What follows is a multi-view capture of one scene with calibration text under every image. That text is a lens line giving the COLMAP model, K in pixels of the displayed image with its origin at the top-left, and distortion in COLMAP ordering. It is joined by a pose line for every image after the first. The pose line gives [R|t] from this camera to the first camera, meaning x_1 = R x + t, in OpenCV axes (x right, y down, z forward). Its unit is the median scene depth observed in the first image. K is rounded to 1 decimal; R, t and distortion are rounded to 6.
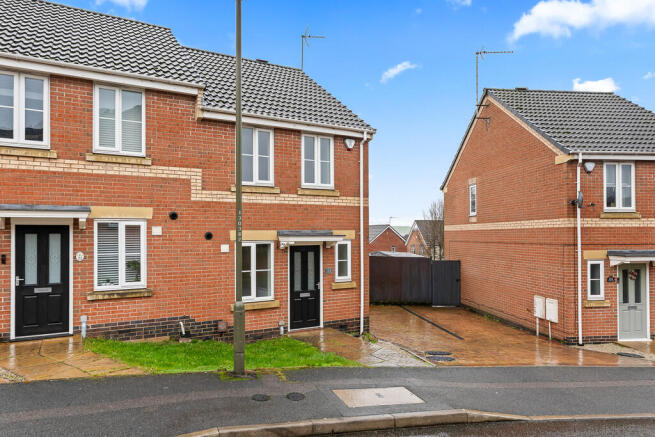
lens RADIAL K [[452.0, 0, 327.5], [0, 452.0, 218.5], [0, 0, 1]] dist [-0.001108, -0.000359]
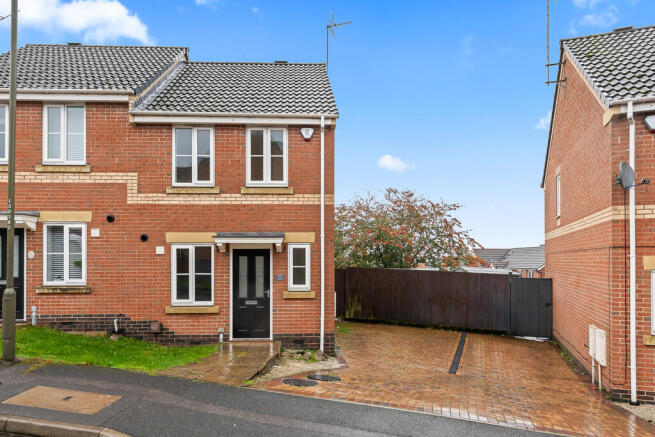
lens RADIAL K [[459.7, 0, 327.5], [0, 459.7, 248.6], [0, 0, 1]] dist [-0.001357, -0.000603]
pose [[0.883869, -0.009756, -0.467632, 0.542593], [0.013461, 0.999899, 0.004580, 0.058695], [0.467540, -0.010343, 0.883911, 0.253867]]
